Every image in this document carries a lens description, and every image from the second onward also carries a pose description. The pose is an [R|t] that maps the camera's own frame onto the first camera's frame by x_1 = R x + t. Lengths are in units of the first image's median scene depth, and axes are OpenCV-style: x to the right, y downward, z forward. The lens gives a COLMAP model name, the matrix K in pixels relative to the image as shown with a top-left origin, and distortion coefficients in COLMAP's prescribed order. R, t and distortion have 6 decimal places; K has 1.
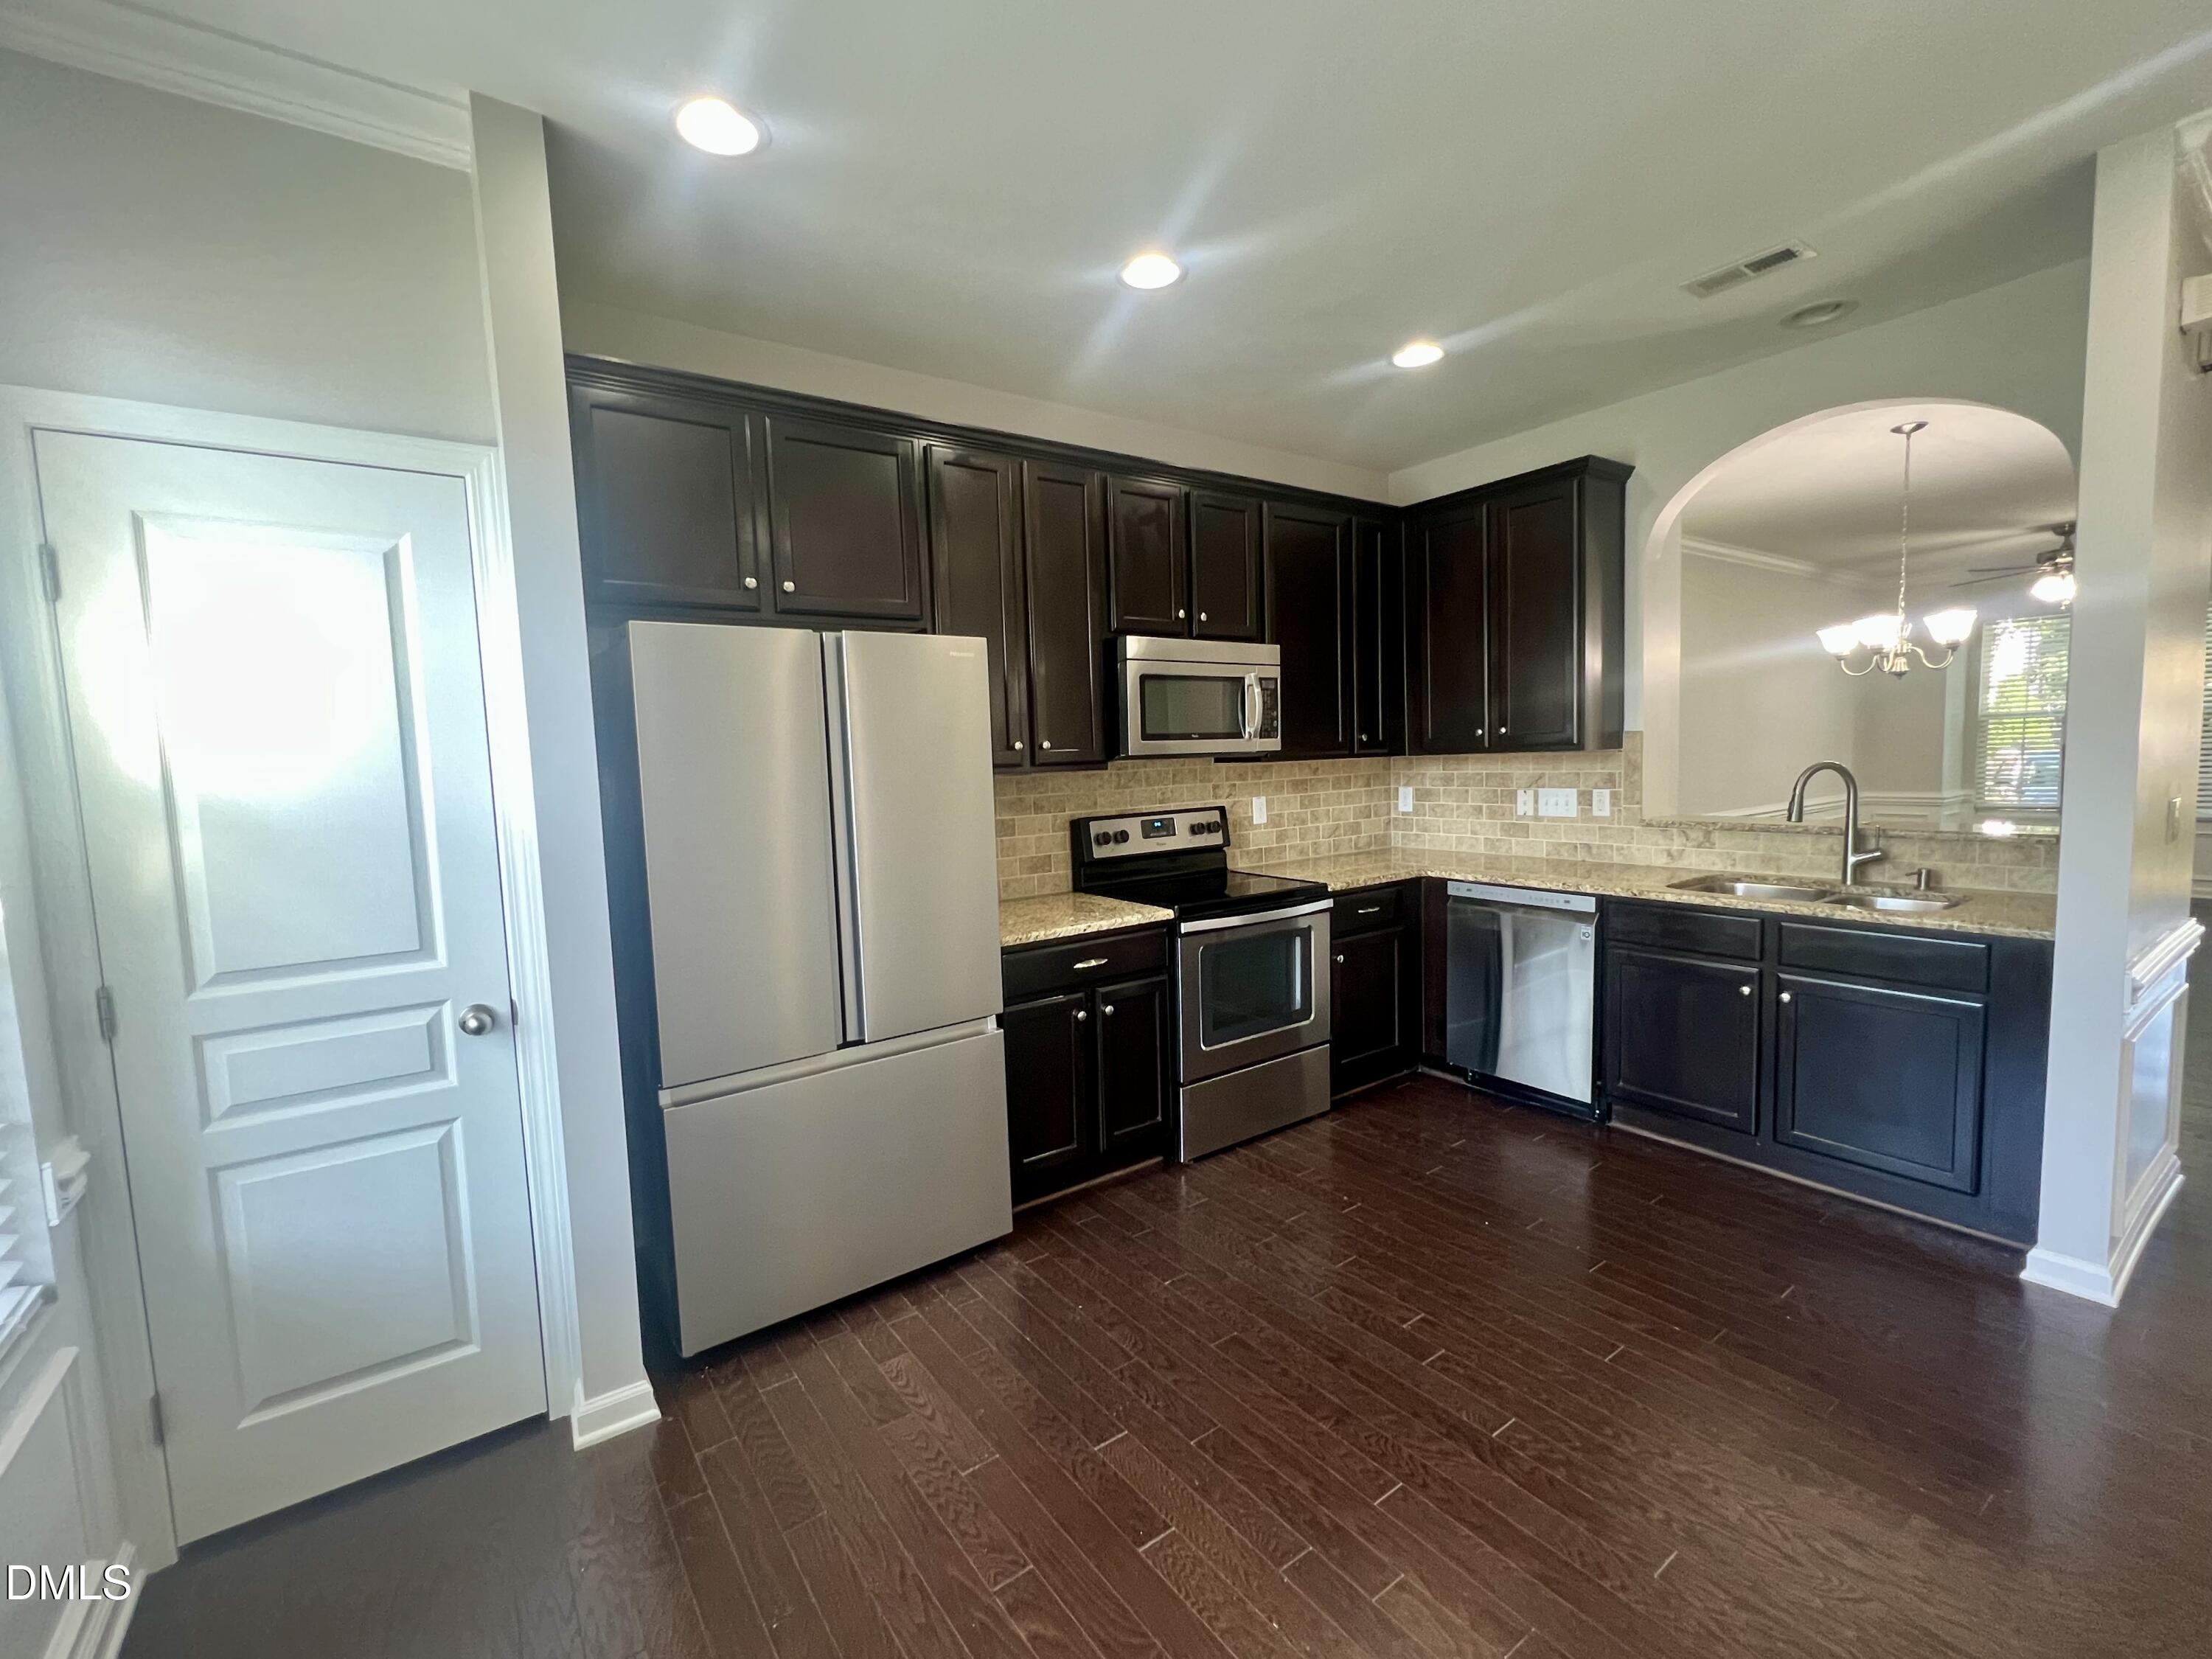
lens RADIAL K [[956.6, 0, 1102.5], [0, 956.6, 832.3], [0, 0, 1]] dist [-0.000376, -0.000128]
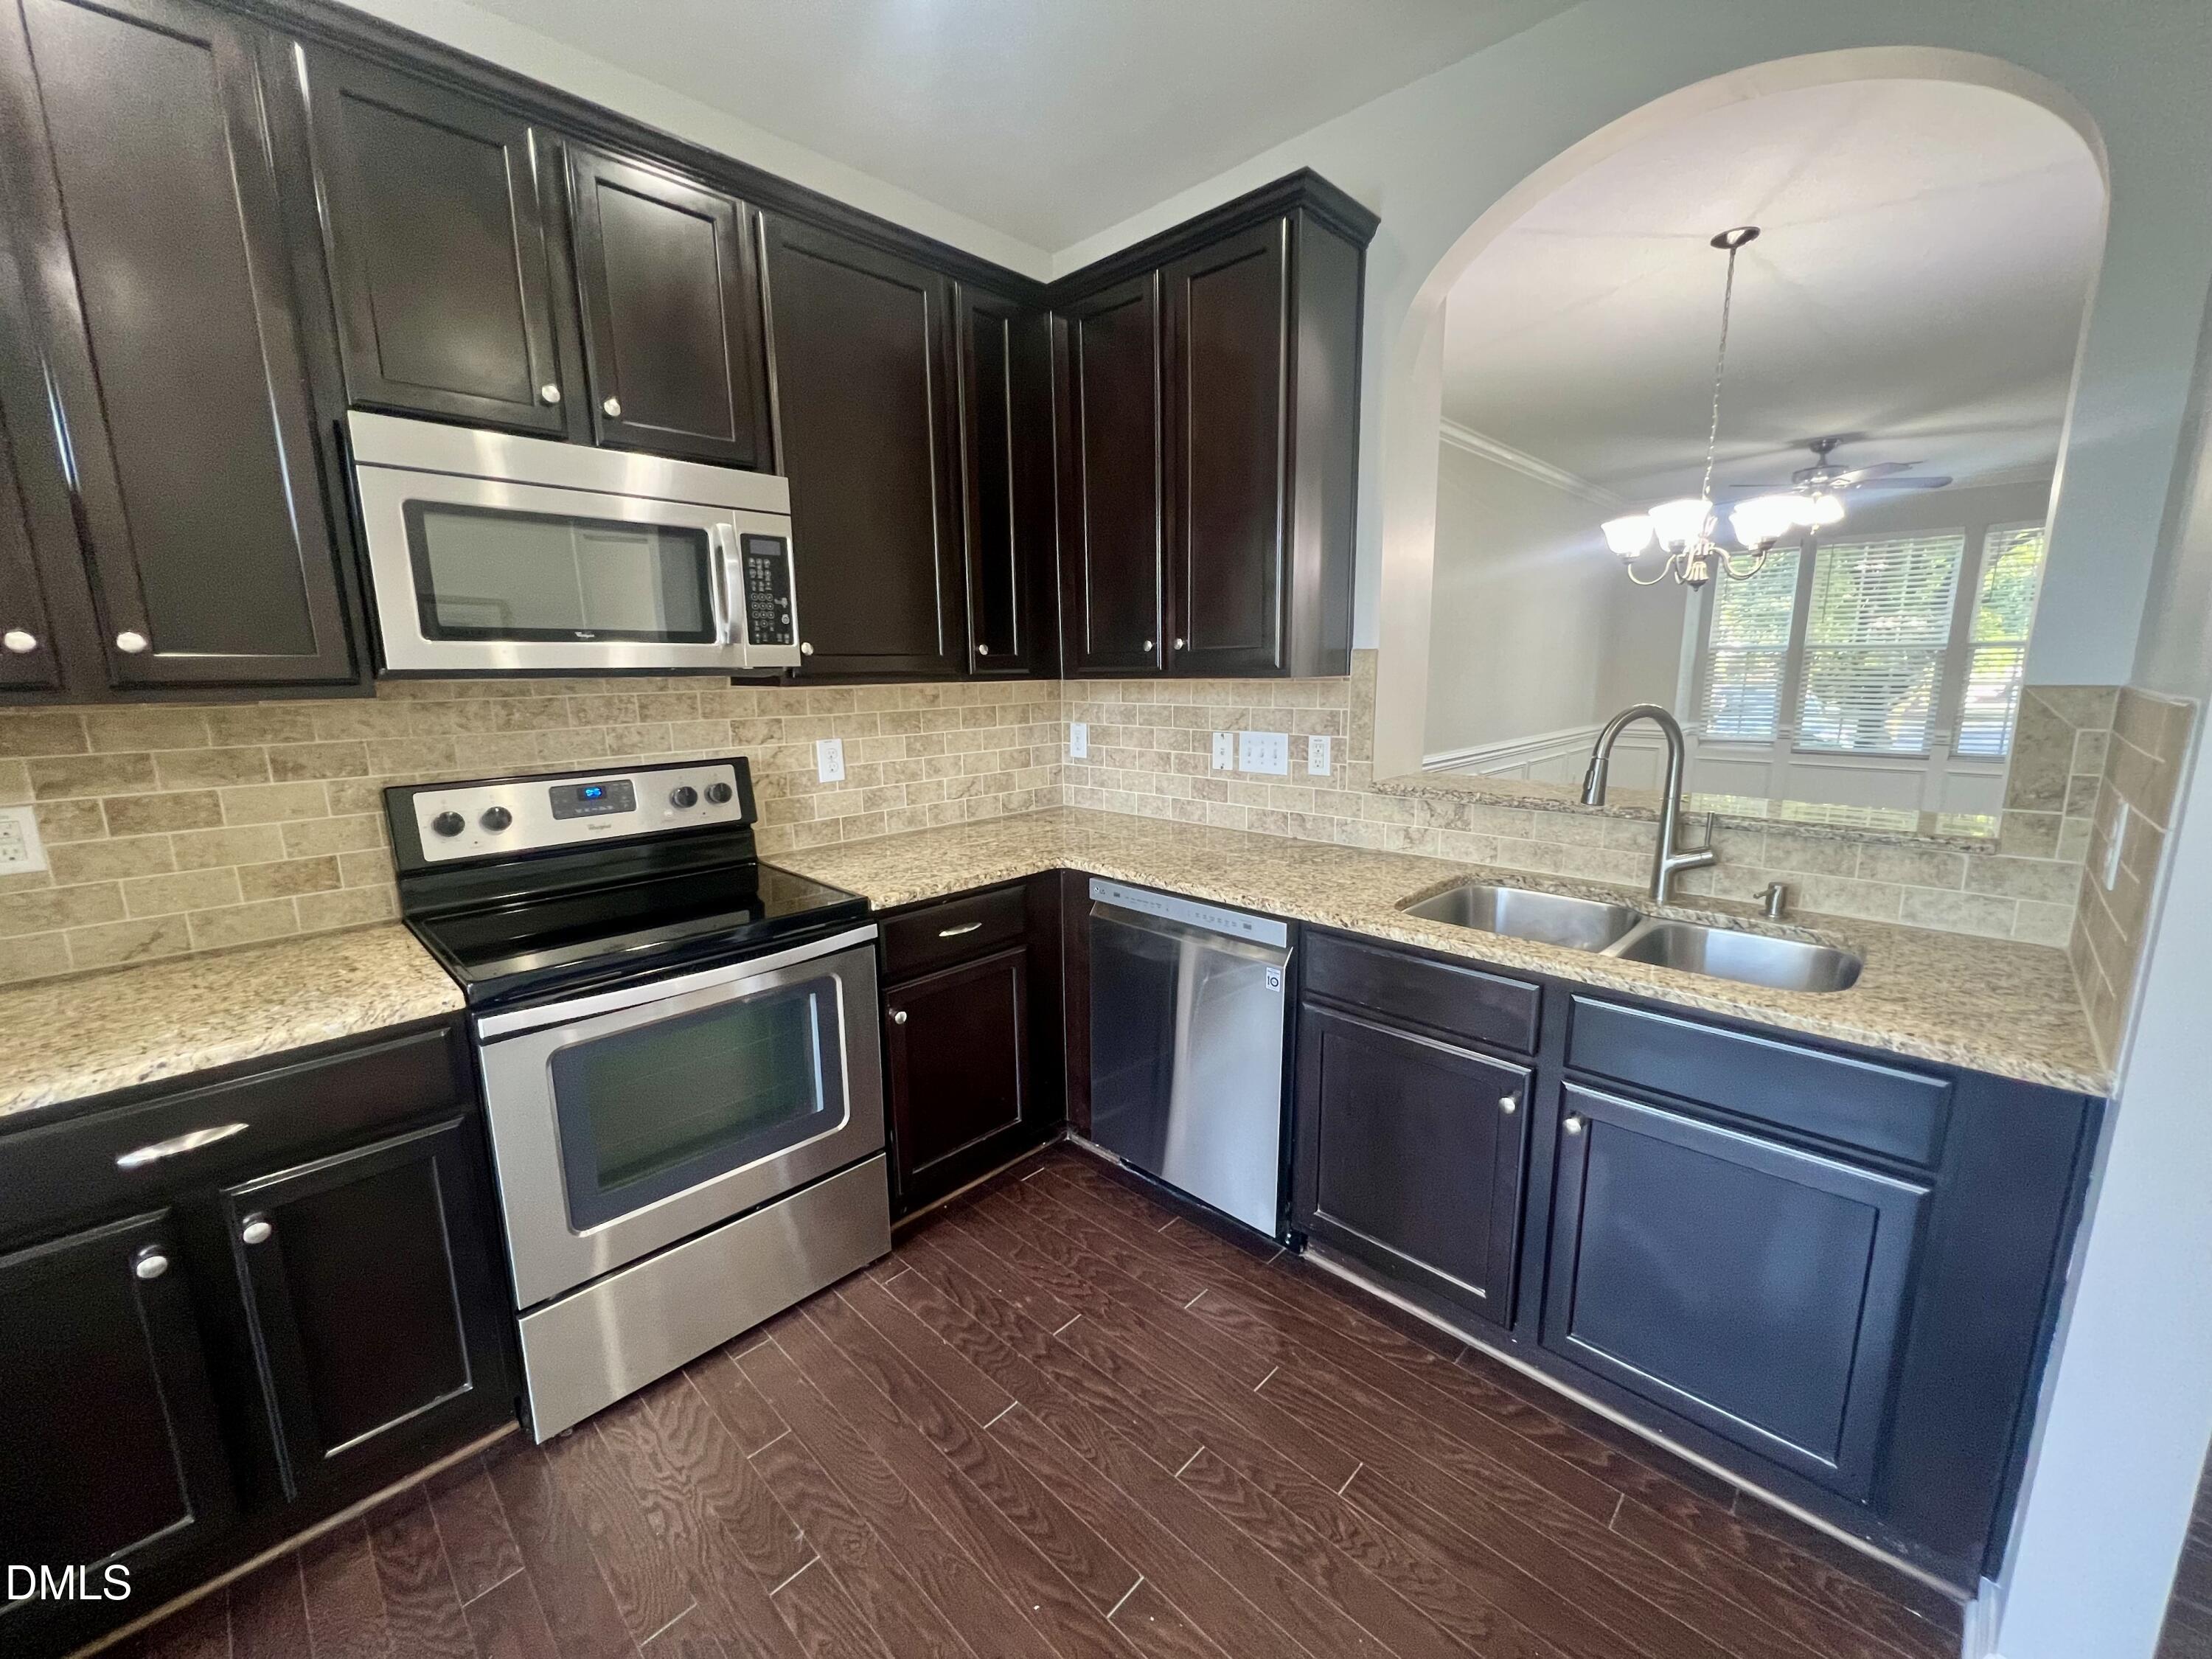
lens RADIAL K [[885.3, 0, 1105.6], [0, 885.3, 833.1], [0, 0, 1]] dist [-0.002568, 0.001089]
pose [[0.982484, -0.012771, 0.185908, 0.298028], [-0.005845, 0.995046, 0.099244, -0.043828], [-0.186254, -0.098593, 0.977542, 0.478072]]
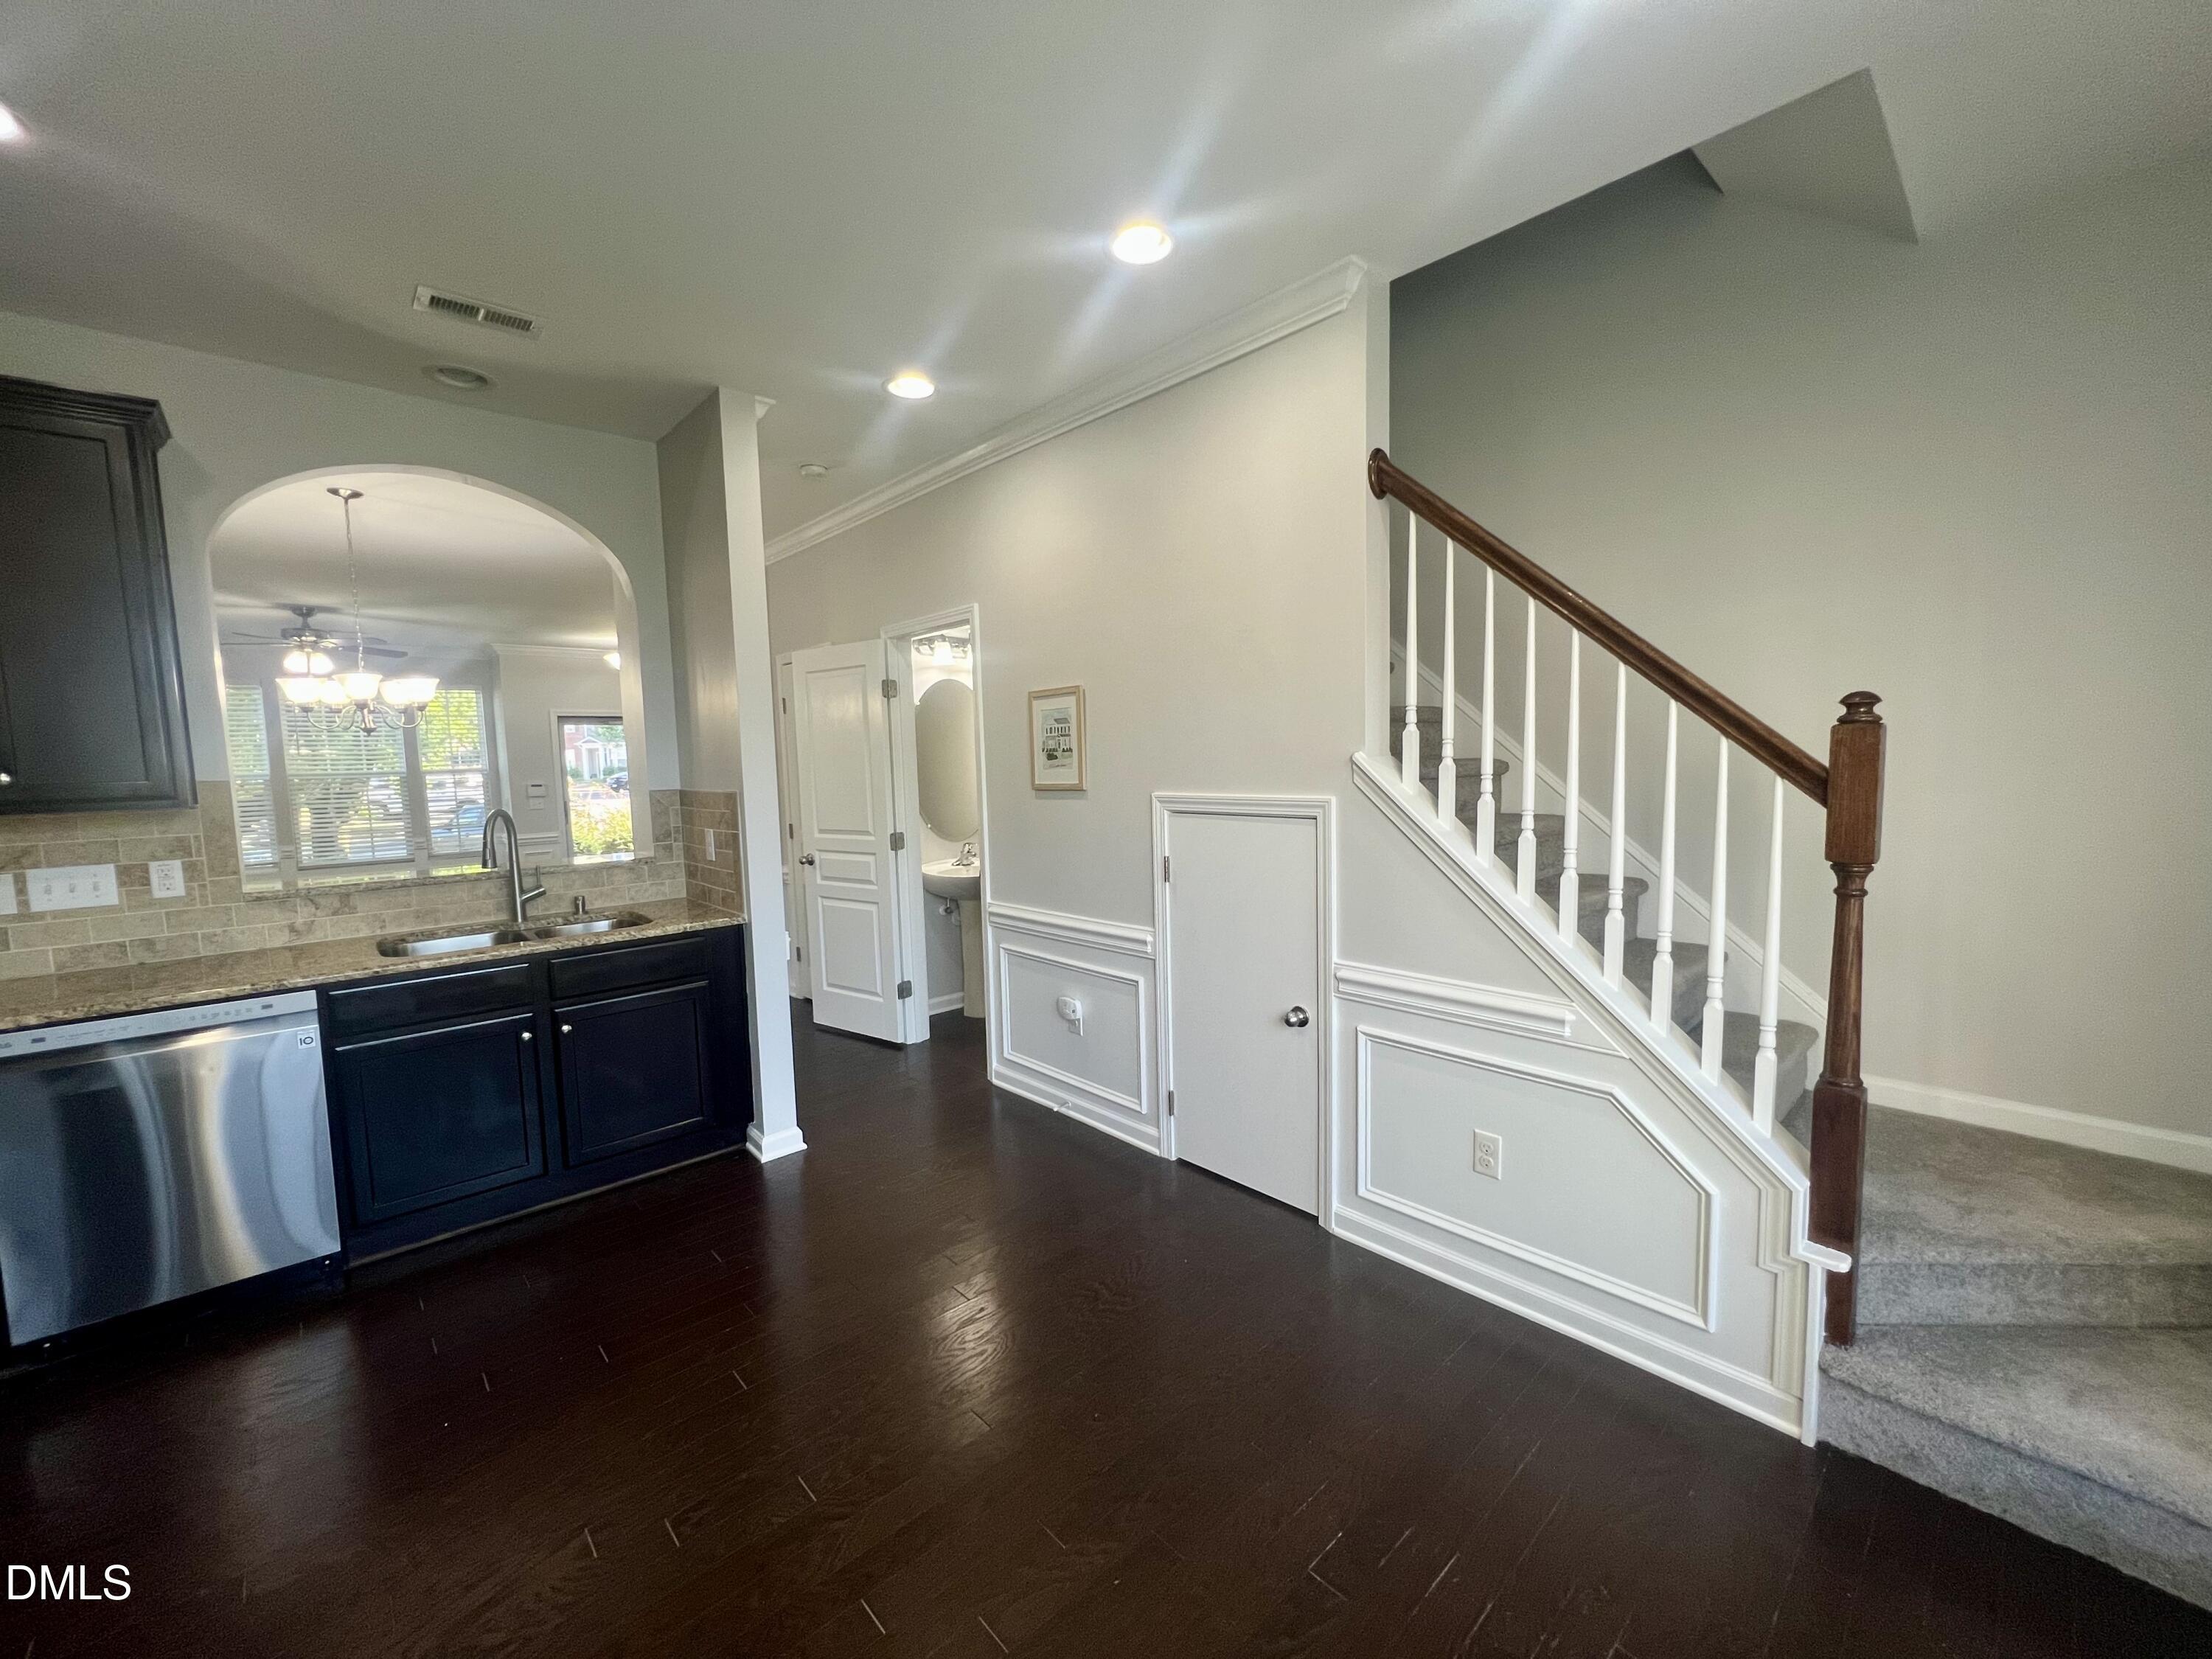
lens RADIAL K [[885.3, 0, 1105.2], [0, 885.3, 834.2], [0, 0, 1]] dist [-0.002568, 0.001089]
pose [[-0.122078, -0.048532, 0.991333, -0.273589], [0.115796, 0.991286, 0.062789, -0.028471], [-0.985743, 0.122458, -0.115394, 0.430290]]
